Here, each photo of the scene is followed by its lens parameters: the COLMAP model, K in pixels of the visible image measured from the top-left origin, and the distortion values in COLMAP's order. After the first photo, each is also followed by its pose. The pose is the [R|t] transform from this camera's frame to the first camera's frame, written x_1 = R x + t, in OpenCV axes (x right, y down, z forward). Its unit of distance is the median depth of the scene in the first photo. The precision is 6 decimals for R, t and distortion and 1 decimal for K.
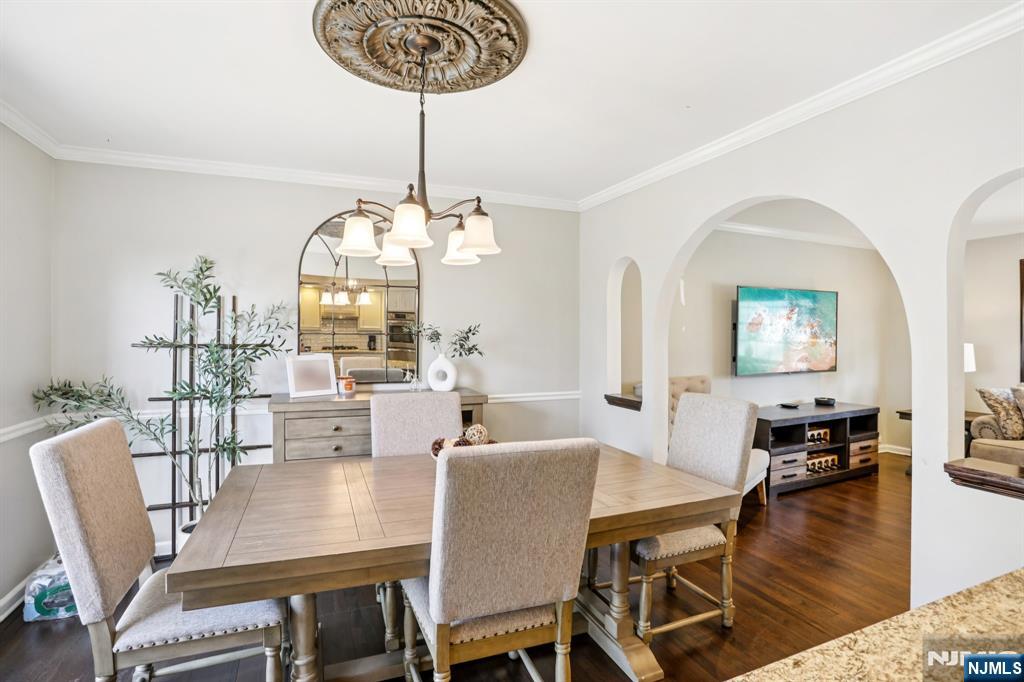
lens RADIAL K [[502.4, 0, 509.2], [0, 502.4, 334.4], [0, 0, 1]] dist [-0.068083, 0.024257]
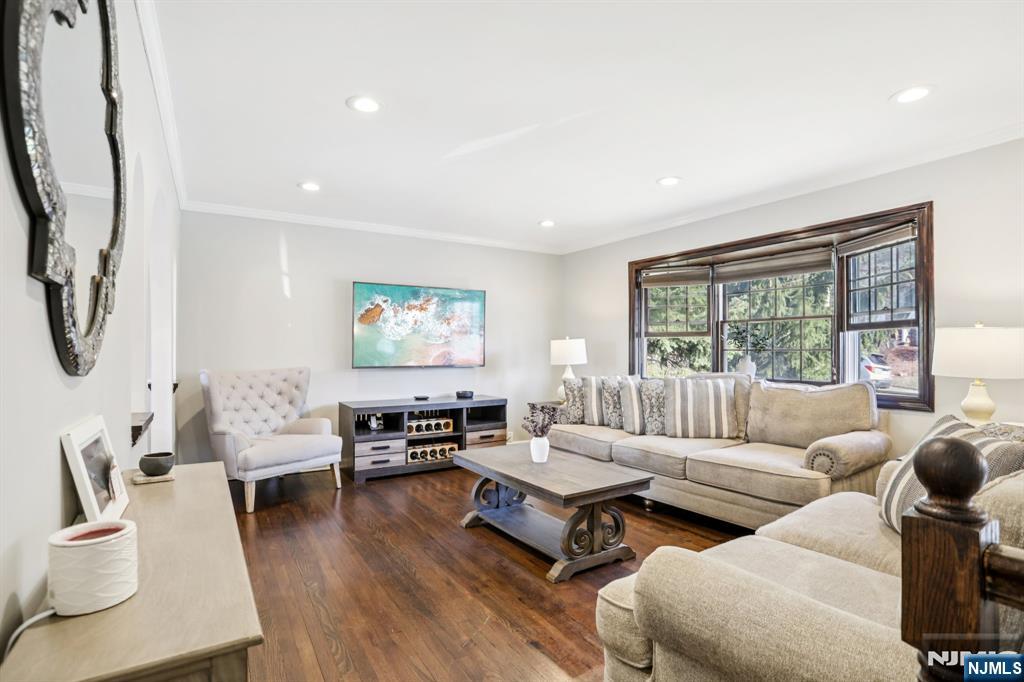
lens RADIAL K [[505.5, 0, 508.3], [0, 505.5, 351.3], [0, 0, 1]] dist [-0.074379, 0.030185]
pose [[0.986129, 0.006446, 0.165853, 0.847415], [-0.006969, 0.999972, 0.002573, 0.063109], [-0.165832, -0.003693, 0.986147, -0.120538]]
